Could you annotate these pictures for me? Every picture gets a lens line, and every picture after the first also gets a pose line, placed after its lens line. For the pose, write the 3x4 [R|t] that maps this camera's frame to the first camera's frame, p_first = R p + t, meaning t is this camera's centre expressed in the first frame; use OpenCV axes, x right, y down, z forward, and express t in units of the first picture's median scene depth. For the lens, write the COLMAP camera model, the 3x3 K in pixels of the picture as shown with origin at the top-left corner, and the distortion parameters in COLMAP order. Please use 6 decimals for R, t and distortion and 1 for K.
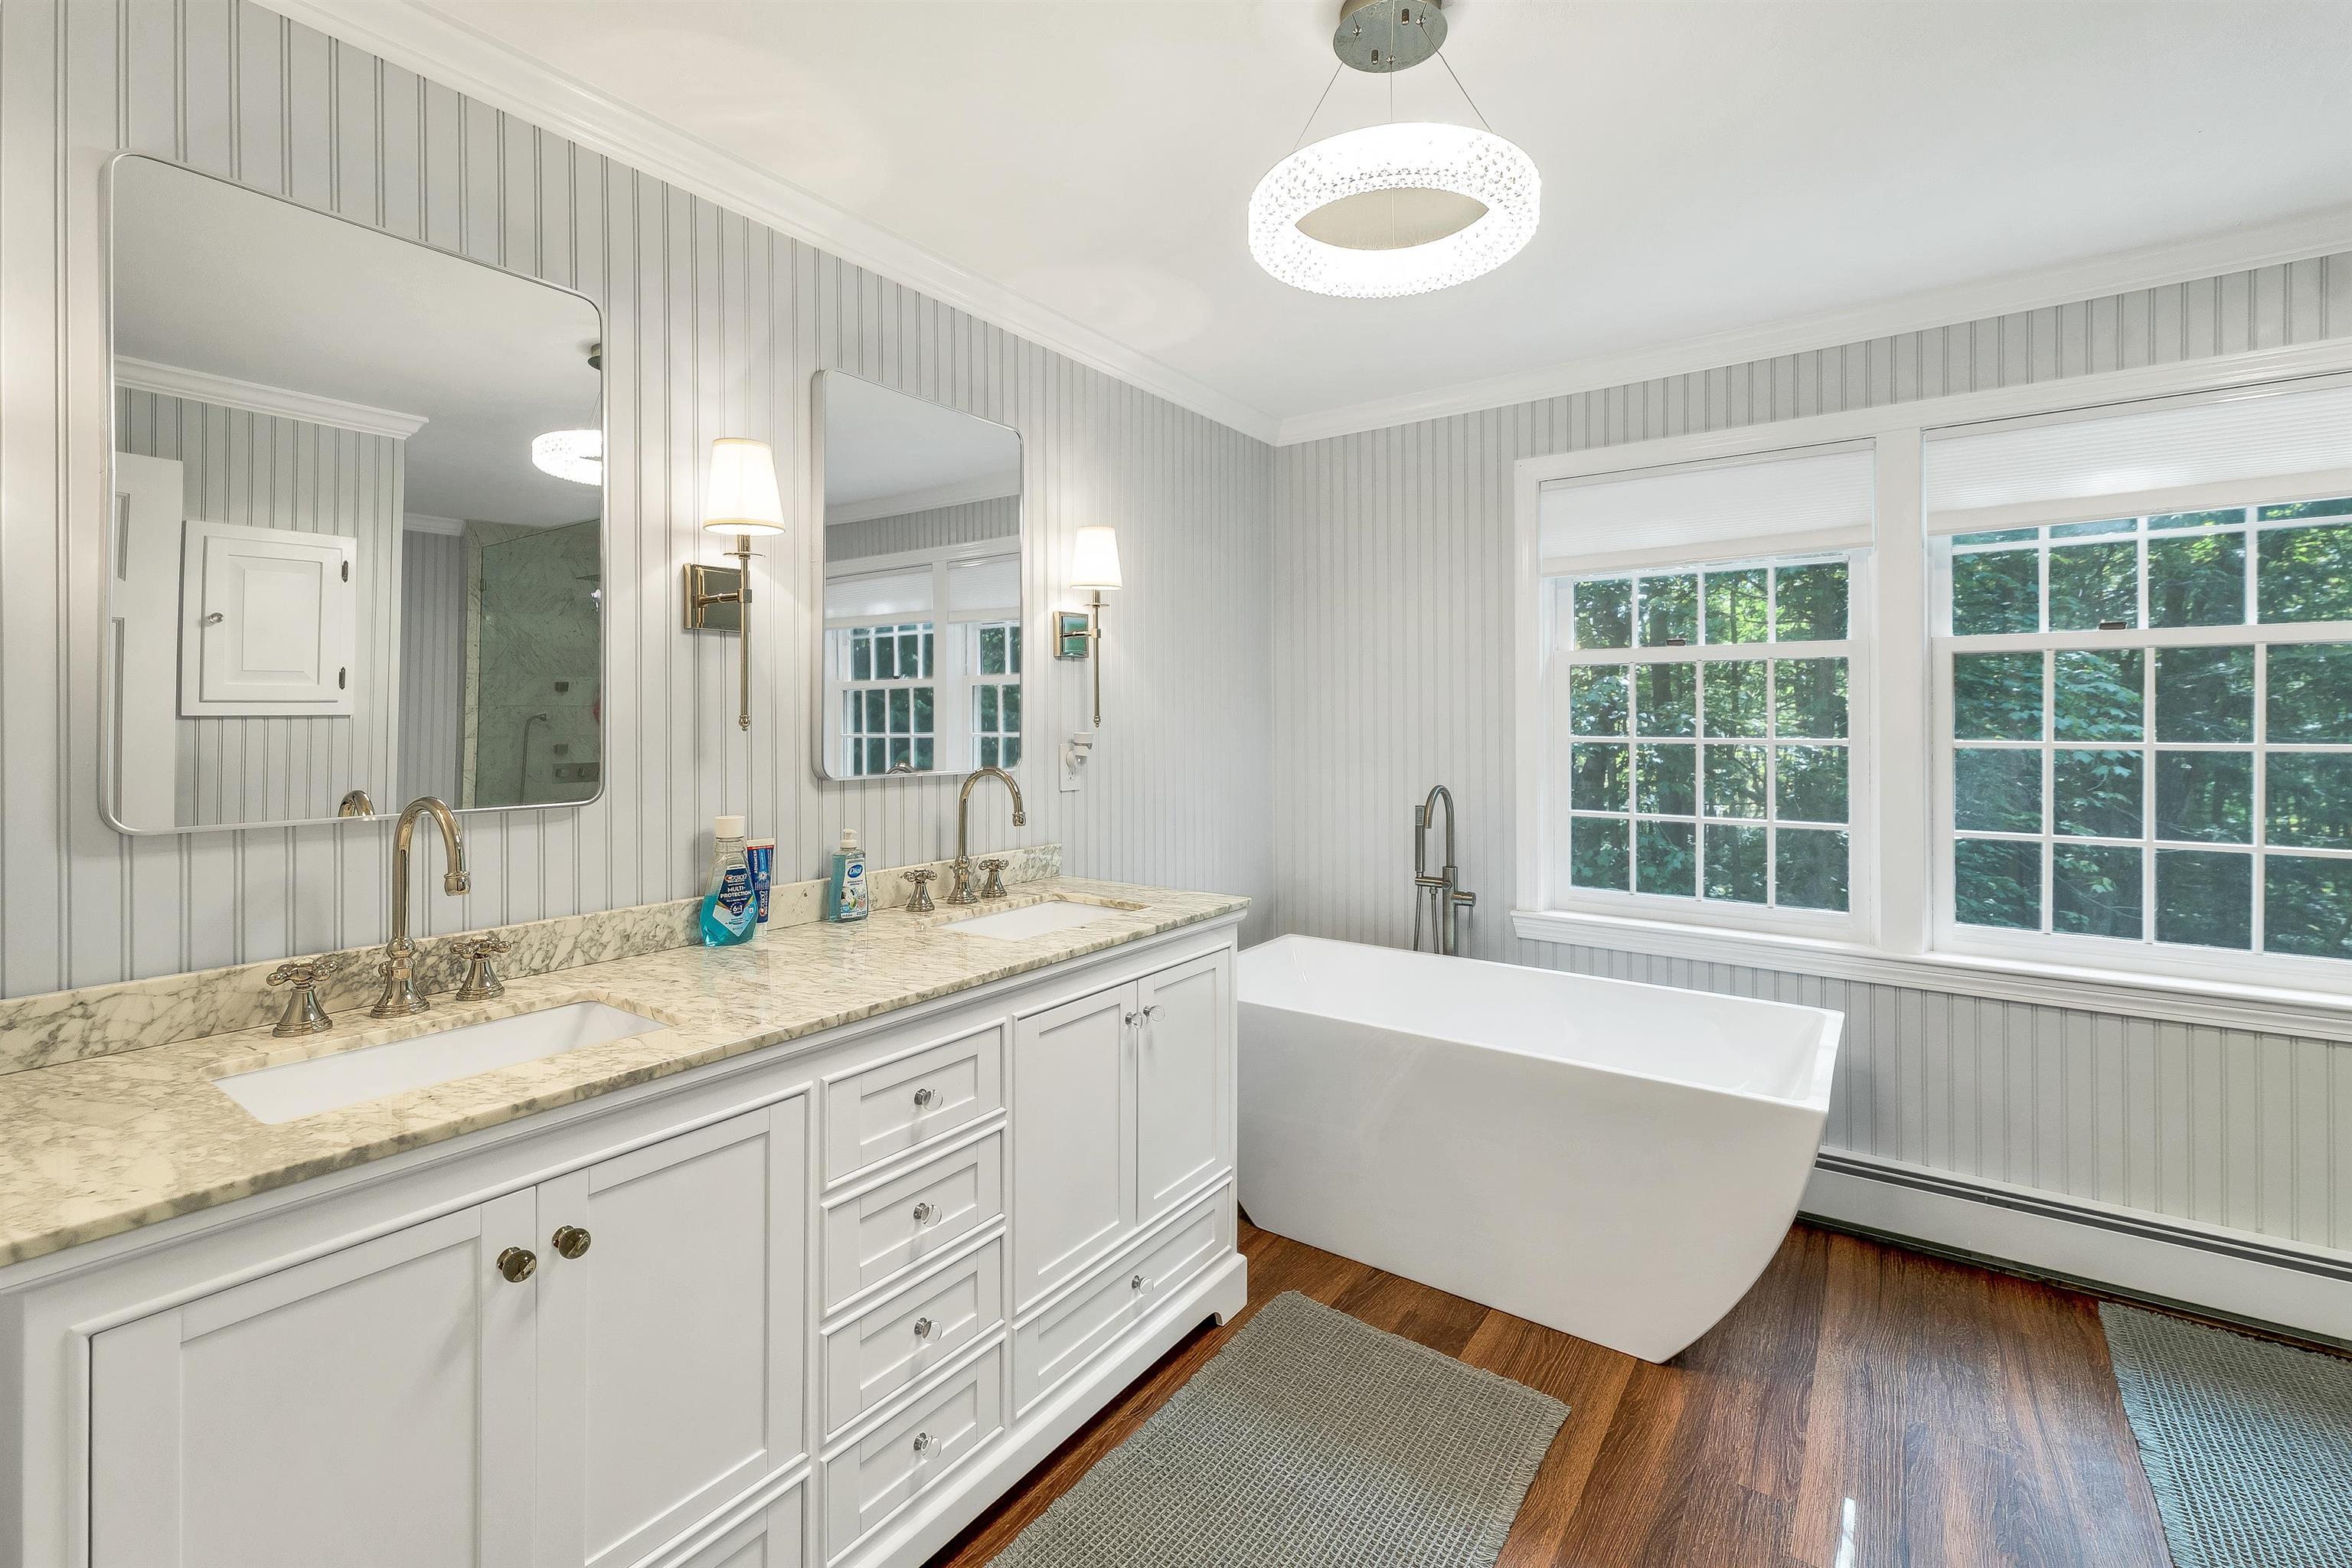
lens RADIAL K [[1003.4, 0, 1176.7], [0, 1003.4, 722.0], [0, 0, 1]] dist [-0.000137, -0.000038]
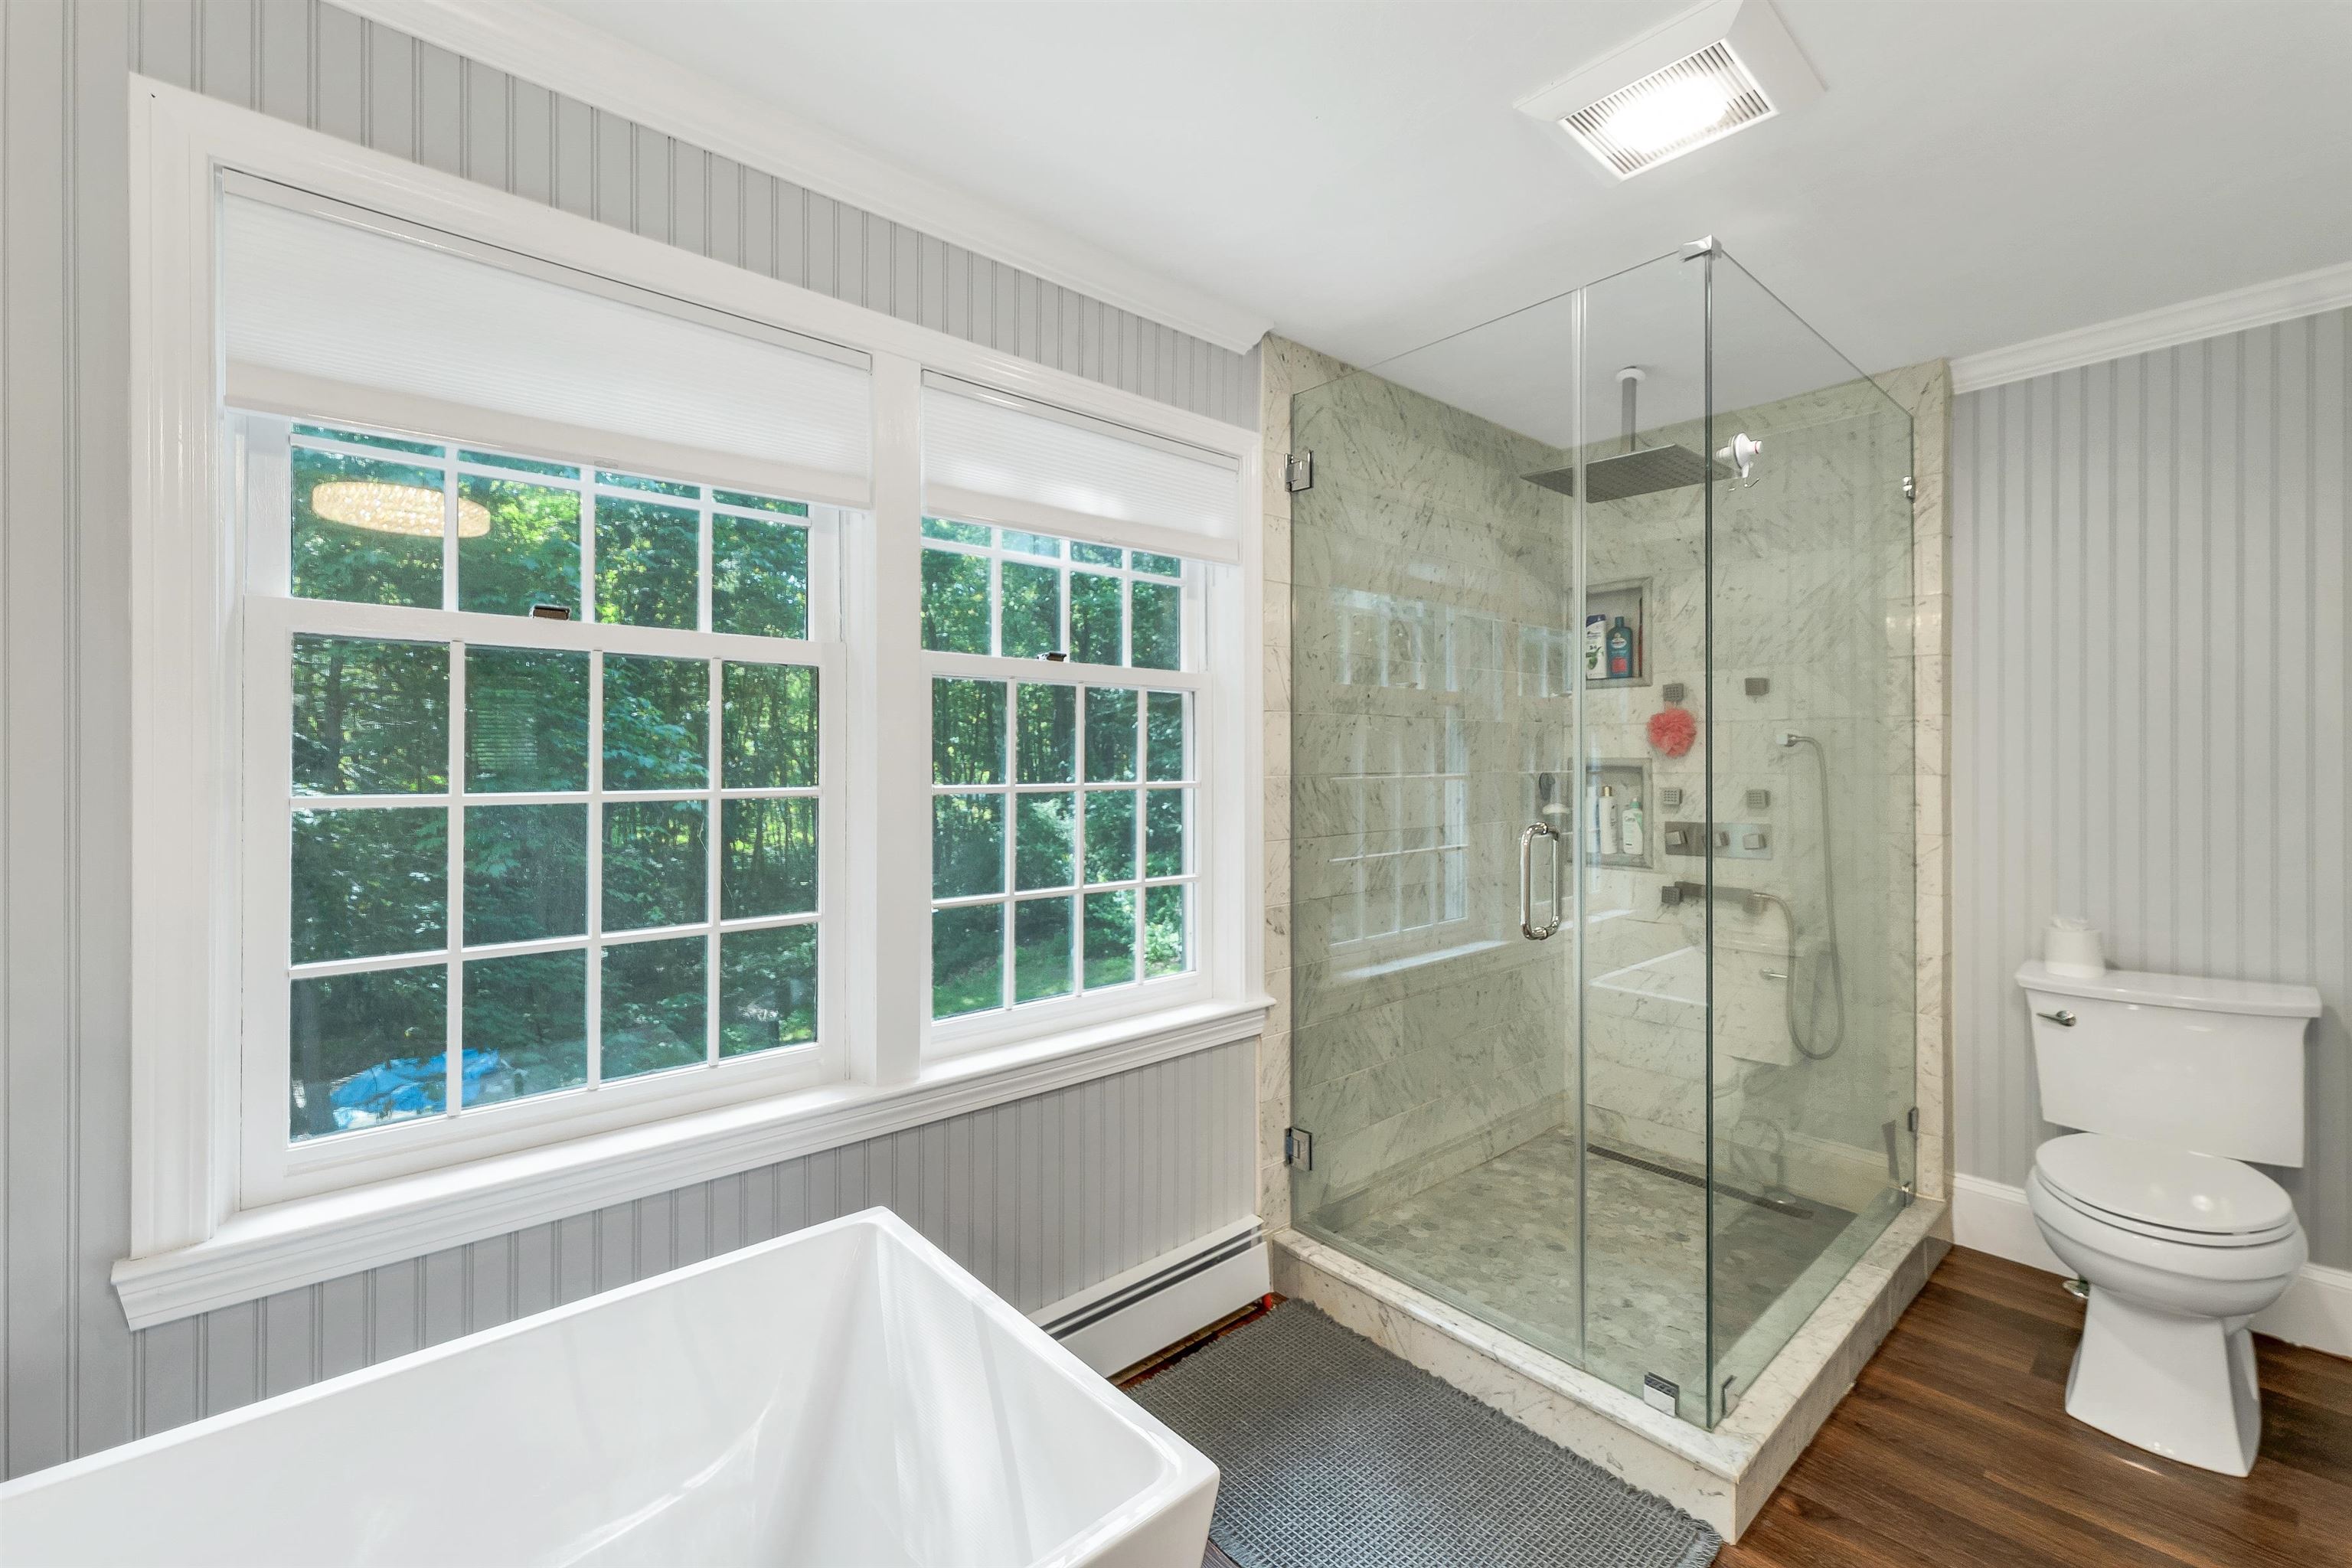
lens RADIAL K [[980.0, 0, 1177.8], [0, 980.0, 762.5], [0, 0, 1]] dist [-0.000356, -0.000132]
pose [[0.222807, 0.002351, 0.974860, 0.077956], [0.000997, 0.999996, -0.002640, 0.001824], [-0.974862, 0.001560, 0.222804, 0.640479]]
